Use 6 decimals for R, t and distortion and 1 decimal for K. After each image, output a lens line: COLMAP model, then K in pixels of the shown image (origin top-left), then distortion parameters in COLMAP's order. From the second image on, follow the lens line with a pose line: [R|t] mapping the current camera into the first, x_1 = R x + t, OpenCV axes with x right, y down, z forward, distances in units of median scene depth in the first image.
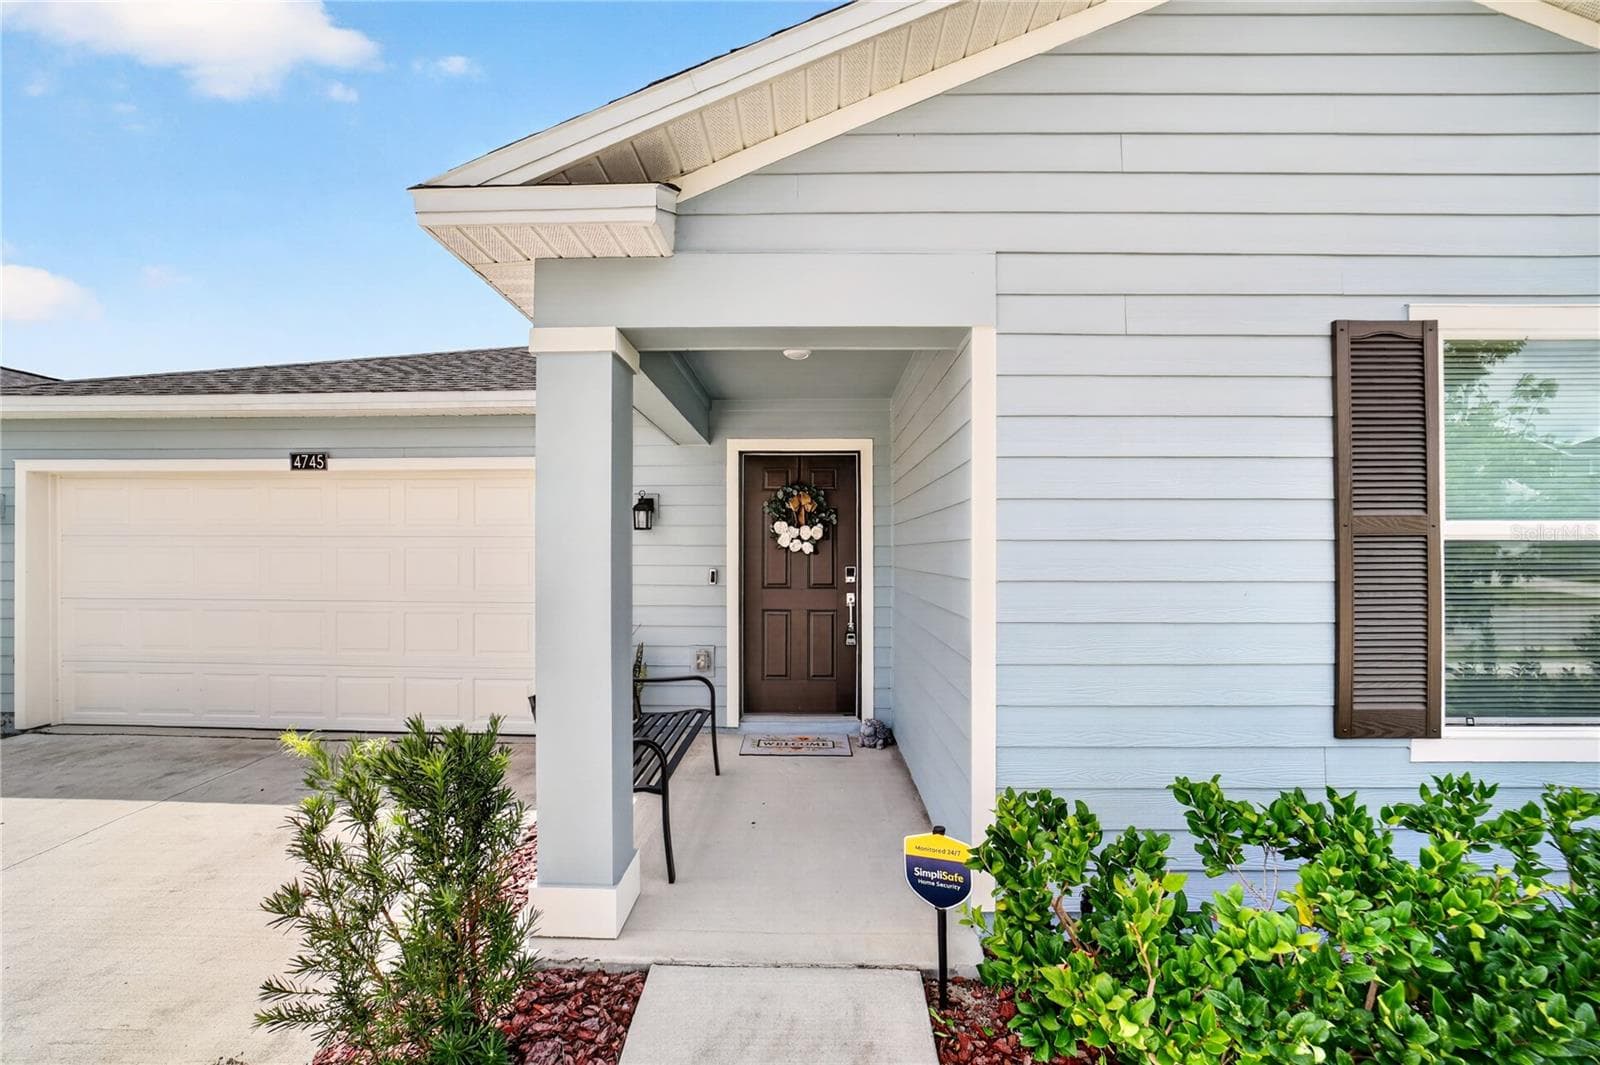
lens RADIAL K [[626.5, 0, 797.9], [0, 626.5, 543.4], [0, 0, 1]] dist [-0.046190, 0.012935]
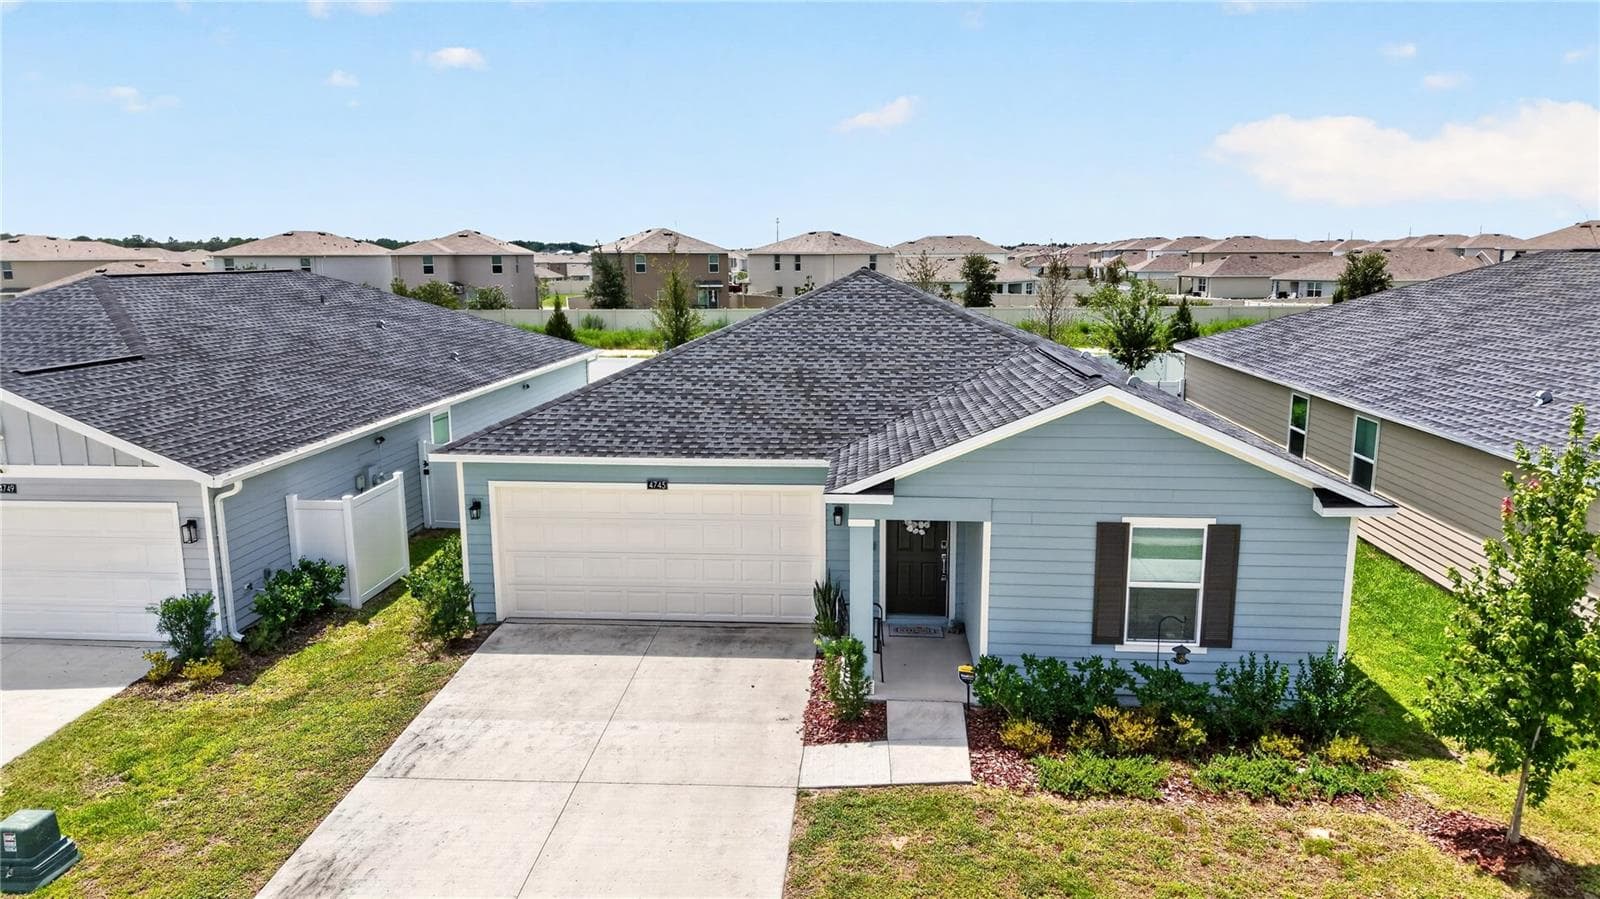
lens RADIAL K [[1059.3, 0, 800.0], [0, 1059.3, 449.5], [0, 0, 1]] dist [0.061815, -0.101801]
pose [[0.998885, 0.007053, -0.046686, -0.222402], [0.002139, 0.981004, 0.193974, -0.926318], [0.047167, -0.193858, 0.979895, -2.288691]]
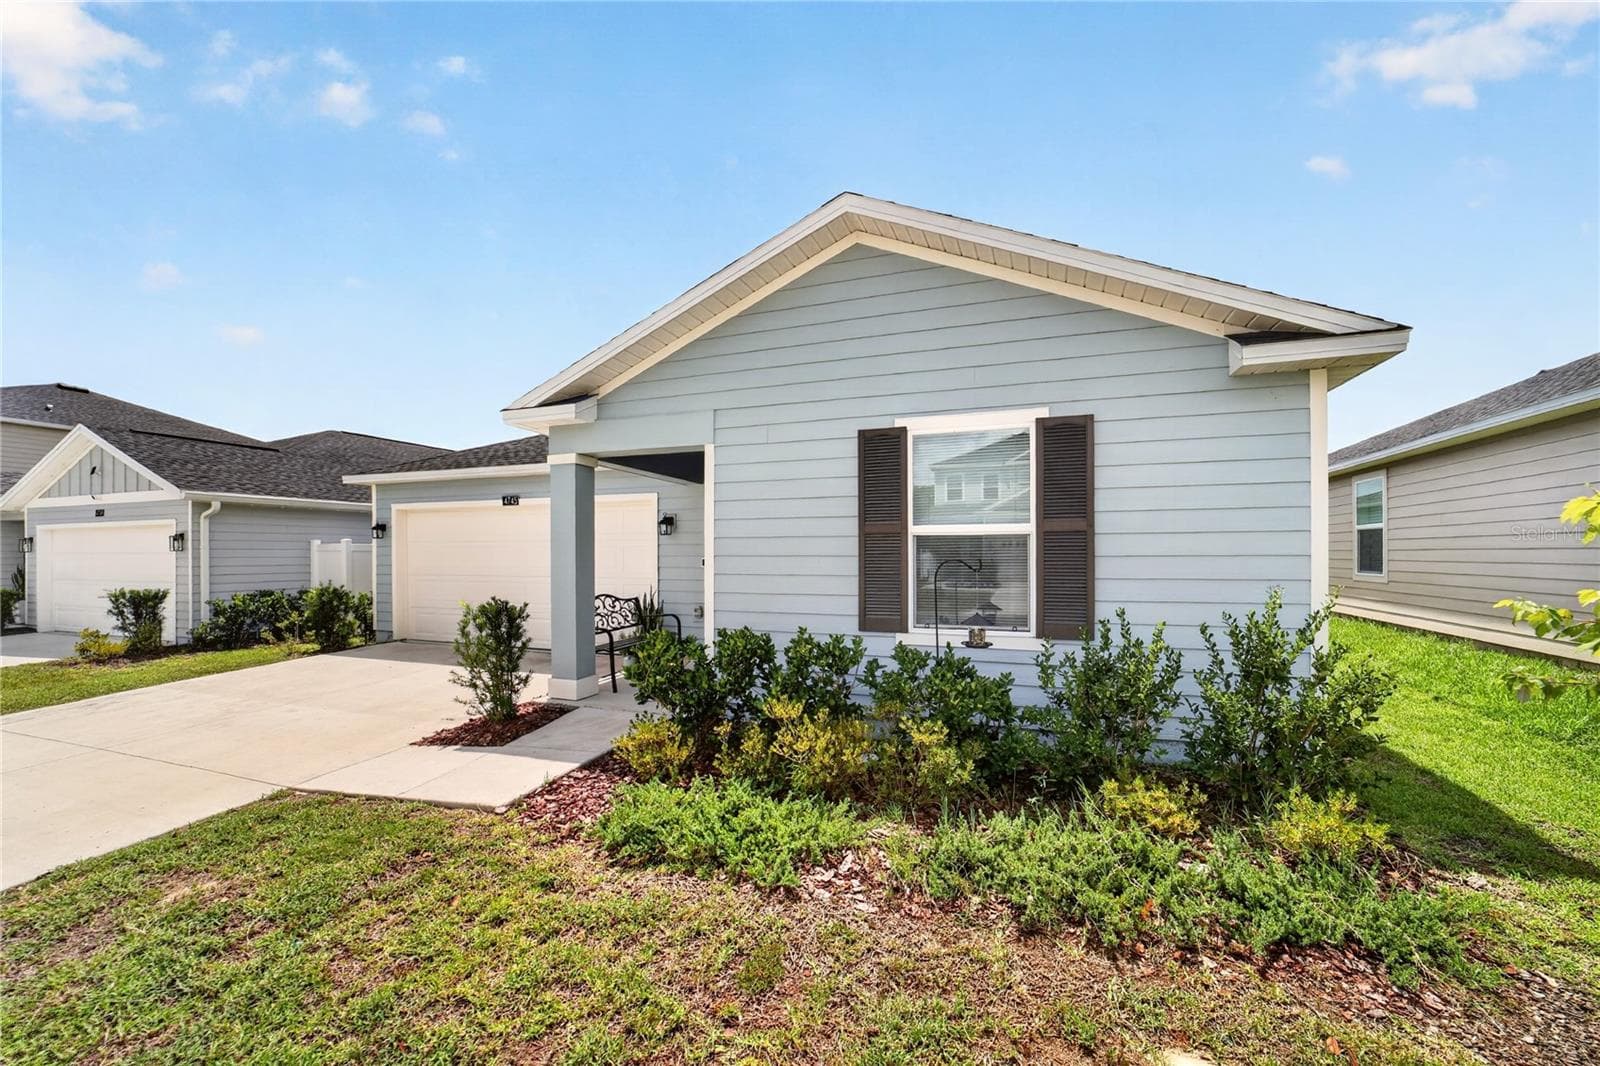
lens RADIAL K [[628.6, 0, 804.1], [0, 628.6, 556.3], [0, 0, 1]] dist [-0.026058, 0.000043]
pose [[0.946990, -0.001971, -0.321258, 0.697776], [0.006747, 0.999883, 0.013754, 0.016559], [0.321193, -0.015192, 0.946892, -0.549149]]
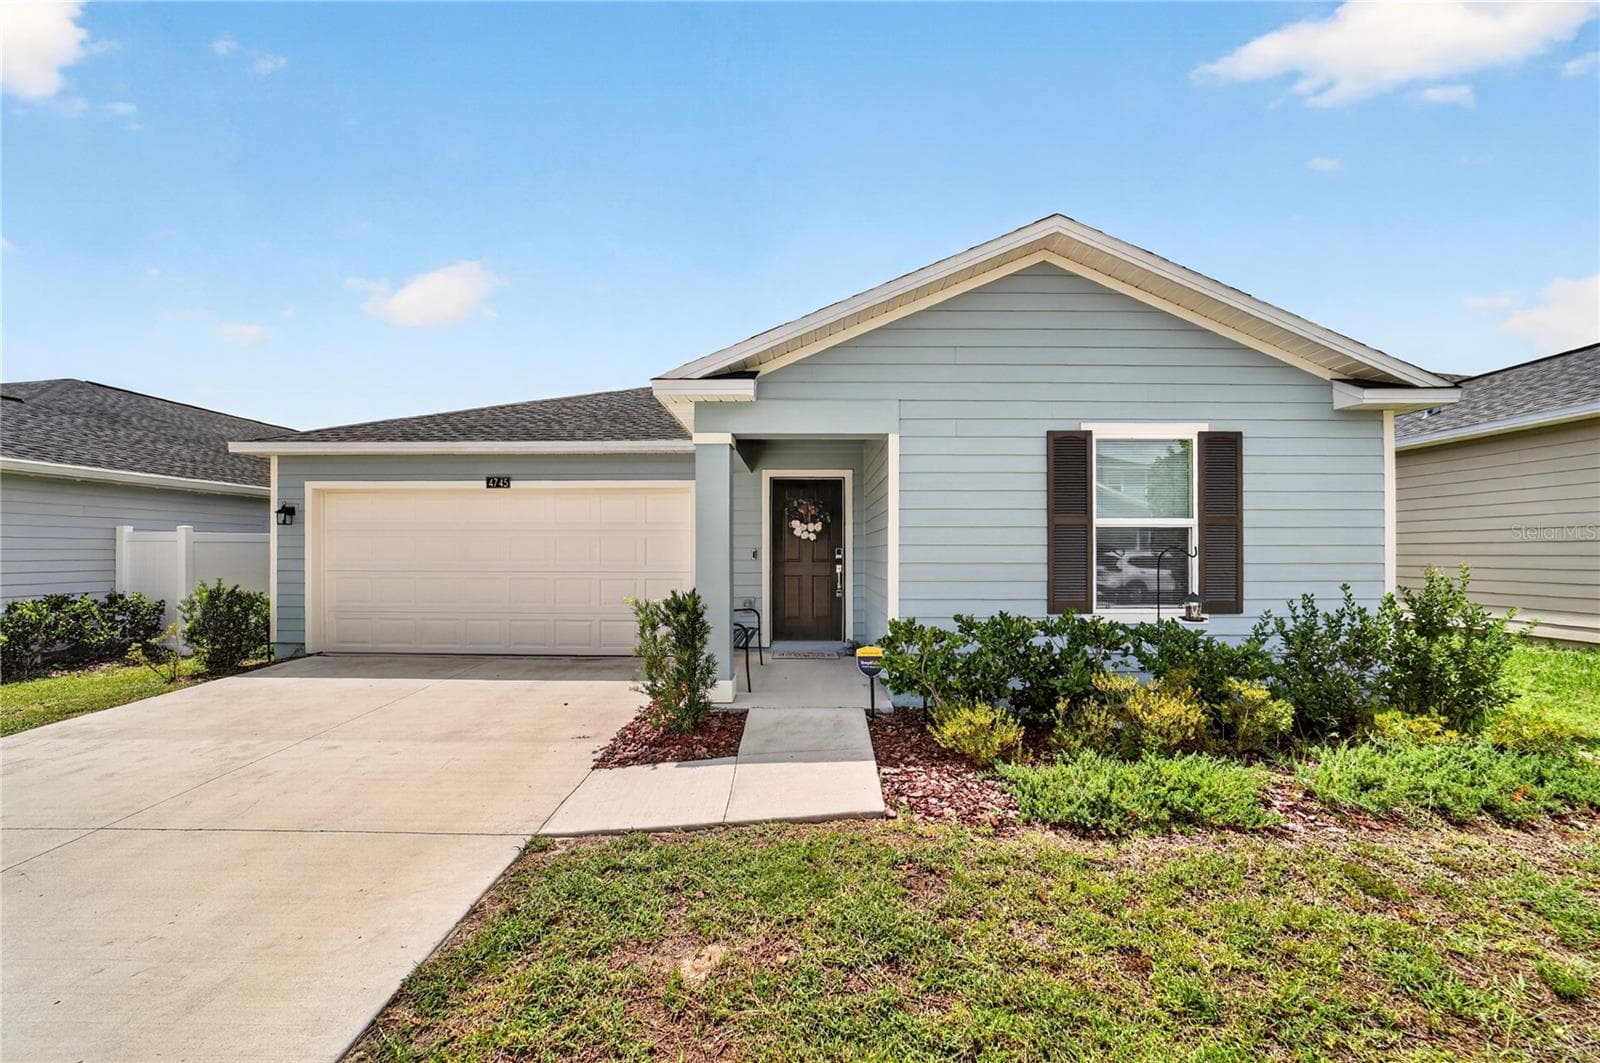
lens RADIAL K [[624.7, 0, 802.7], [0, 624.7, 545.3], [0, 0, 1]] dist [-0.024462, 0.000370]
pose [[0.999919, -0.001095, 0.012682, -0.032137], [0.001084, 0.999999, 0.000872, 0.030069], [-0.012683, -0.000858, 0.999919, -0.661407]]
